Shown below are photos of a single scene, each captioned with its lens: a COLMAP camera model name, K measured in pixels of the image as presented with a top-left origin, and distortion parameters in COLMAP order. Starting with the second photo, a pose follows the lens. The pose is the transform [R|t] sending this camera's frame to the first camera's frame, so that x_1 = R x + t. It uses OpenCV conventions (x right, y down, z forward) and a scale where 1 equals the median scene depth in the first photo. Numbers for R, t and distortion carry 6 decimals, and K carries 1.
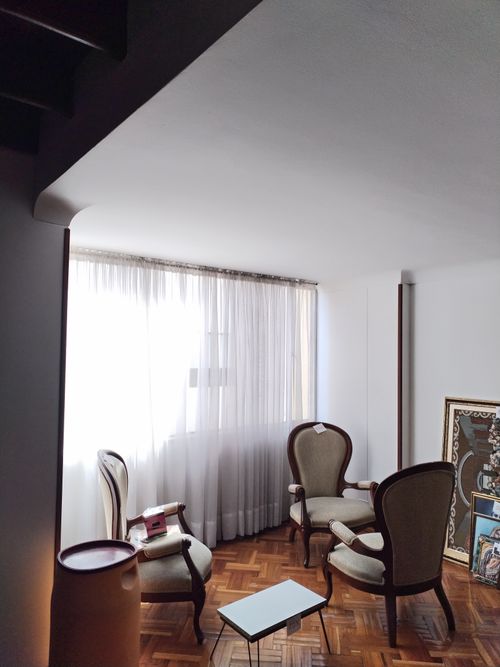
lens RADIAL K [[495.6, 0, 249.0], [0, 495.6, 333.5], [0, 0, 1]] dist [-0.001447, -0.001380]
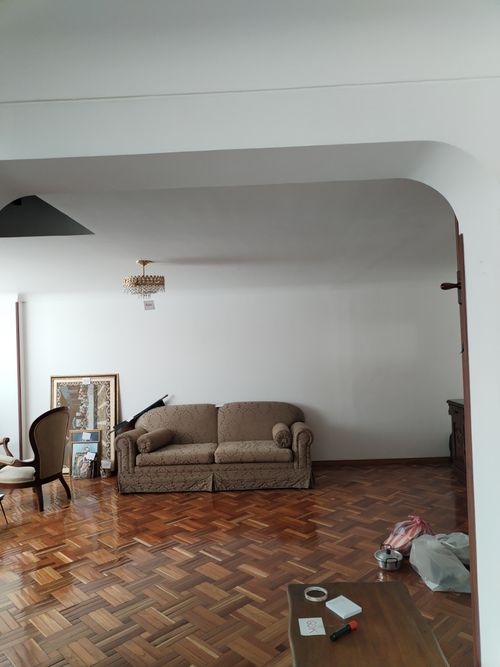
lens RADIAL K [[495.6, 0, 249.7], [0, 495.6, 332.7], [0, 0, 1]] dist [-0.001447, -0.001380]
pose [[0.643172, -0.013332, 0.765606, -0.430684], [0.011439, 0.999904, 0.007802, -0.014633], [-0.765636, 0.003740, 0.643263, -0.533935]]
